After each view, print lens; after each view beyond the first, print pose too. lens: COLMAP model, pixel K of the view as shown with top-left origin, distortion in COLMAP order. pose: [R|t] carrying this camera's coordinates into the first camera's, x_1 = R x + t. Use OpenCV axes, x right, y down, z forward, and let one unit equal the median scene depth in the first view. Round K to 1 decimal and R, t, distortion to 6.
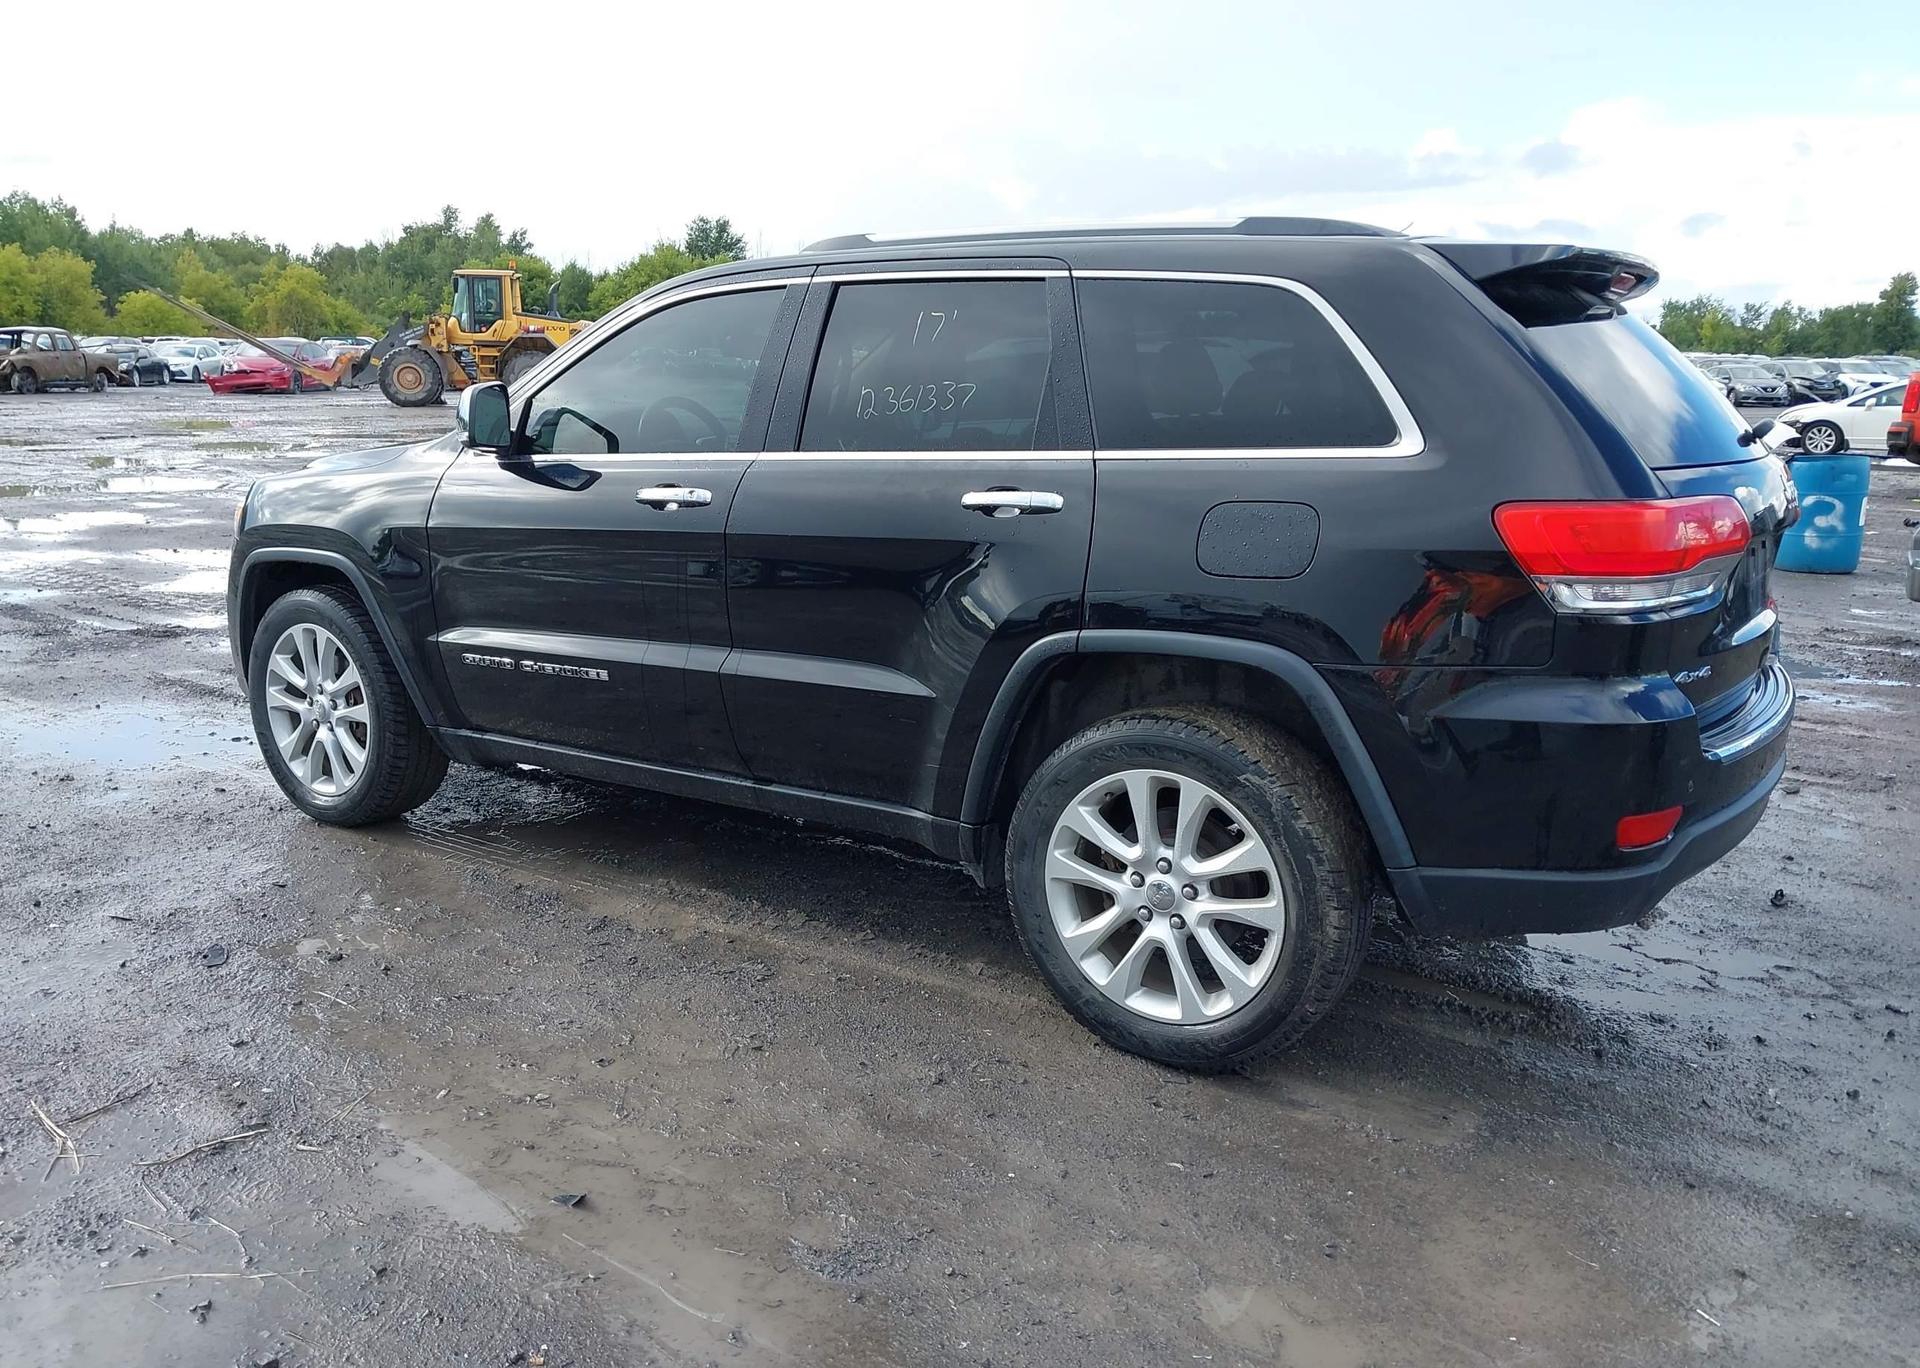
lens RADIAL K [[1553.9, 0, 957.7], [0, 1553.9, 685.7], [0, 0, 1]] dist [0.027435, -0.038871]
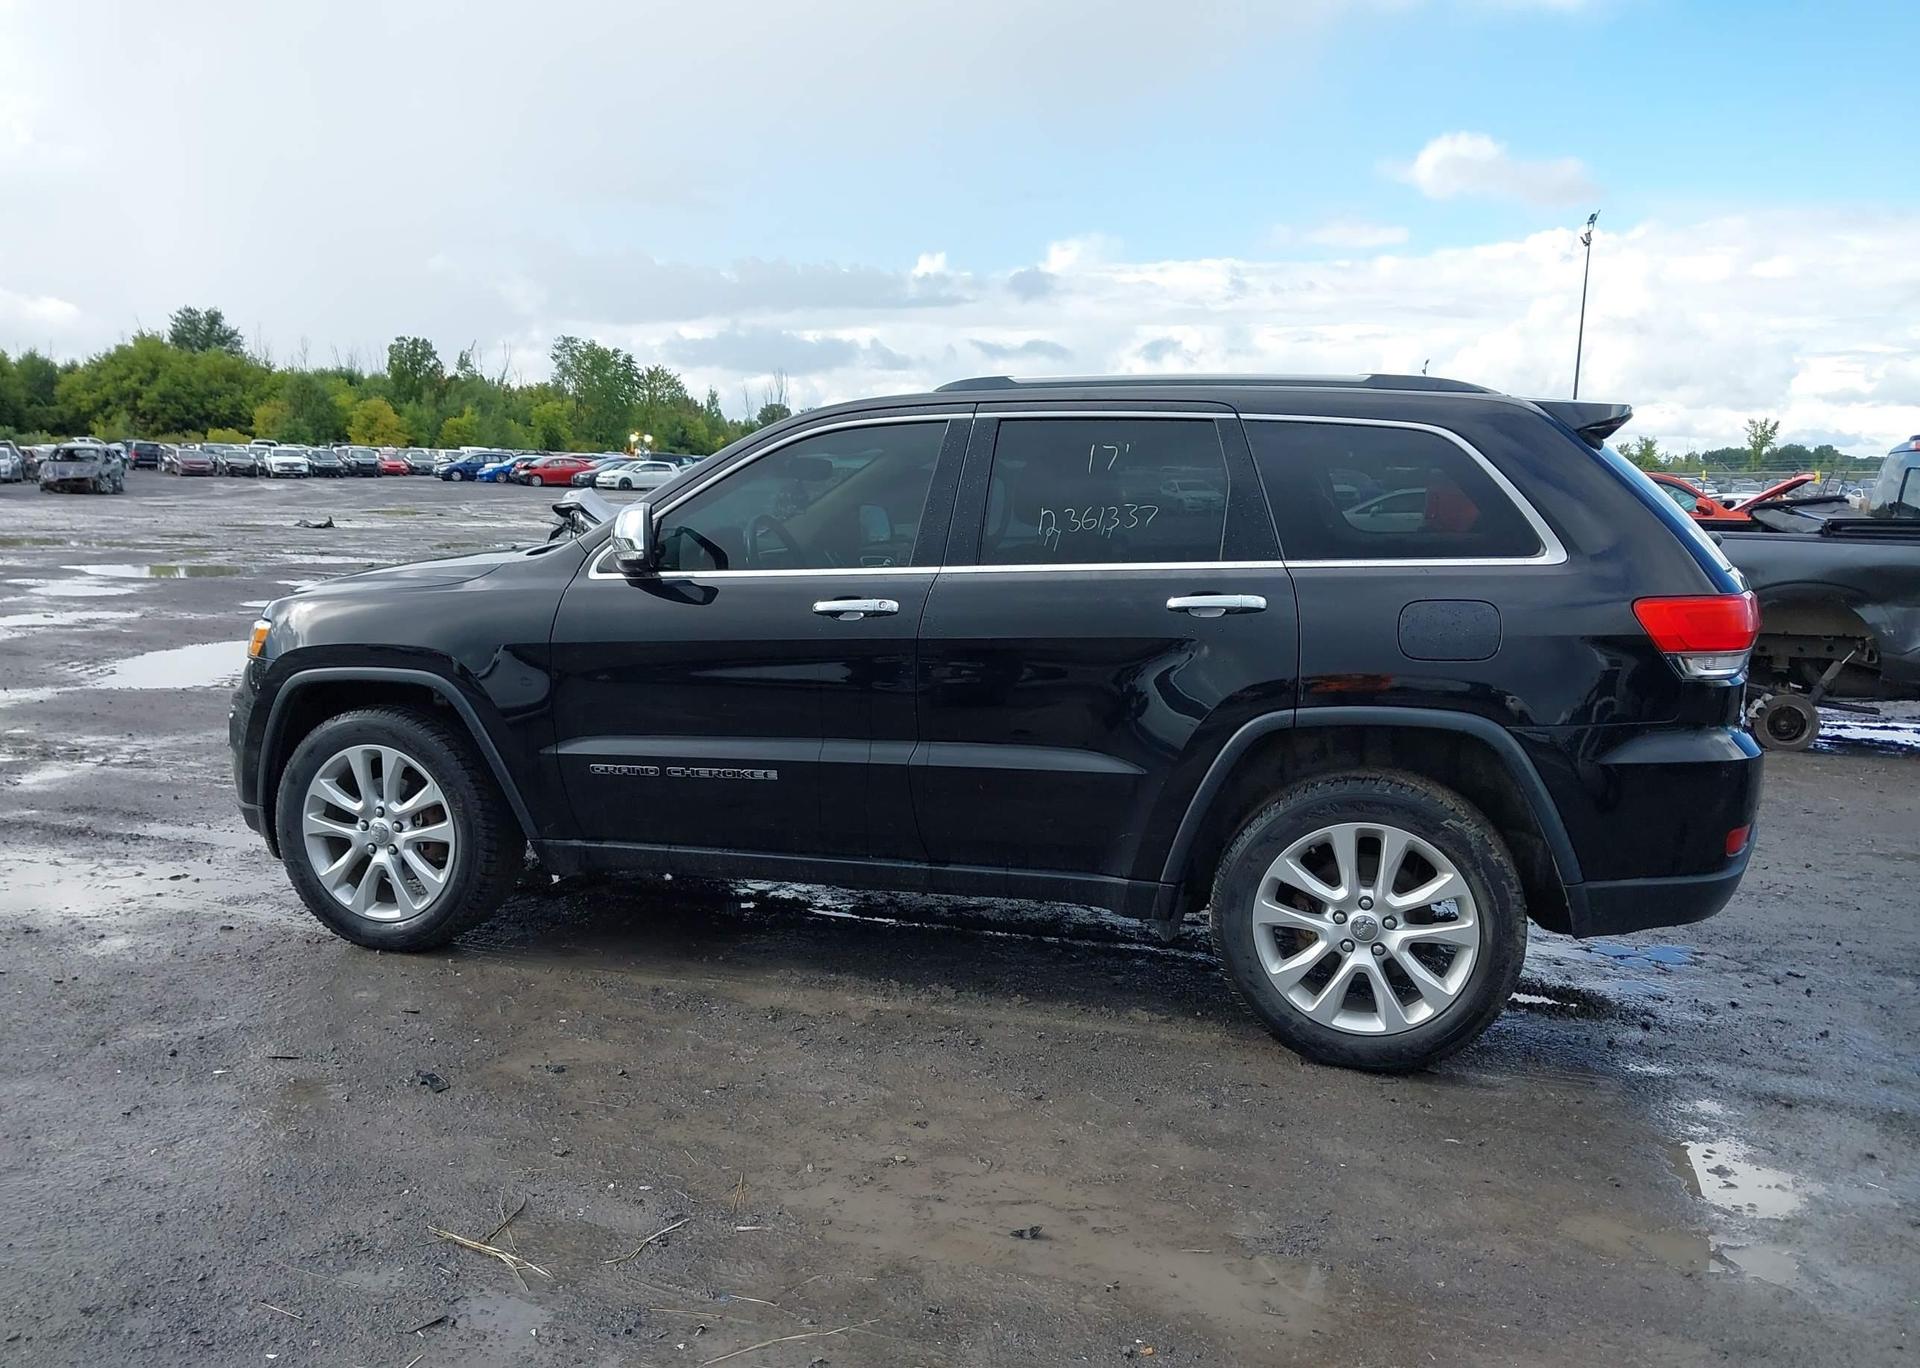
lens RADIAL K [[1567.7, 0, 951.1], [0, 1567.7, 682.8], [0, 0, 1]] dist [0.009561, -0.006181]
pose [[0.949965, -0.035338, 0.310351, -0.520740], [0.056103, 0.996725, -0.058234, -0.001316], [-0.307277, 0.072732, 0.948837, -0.065895]]
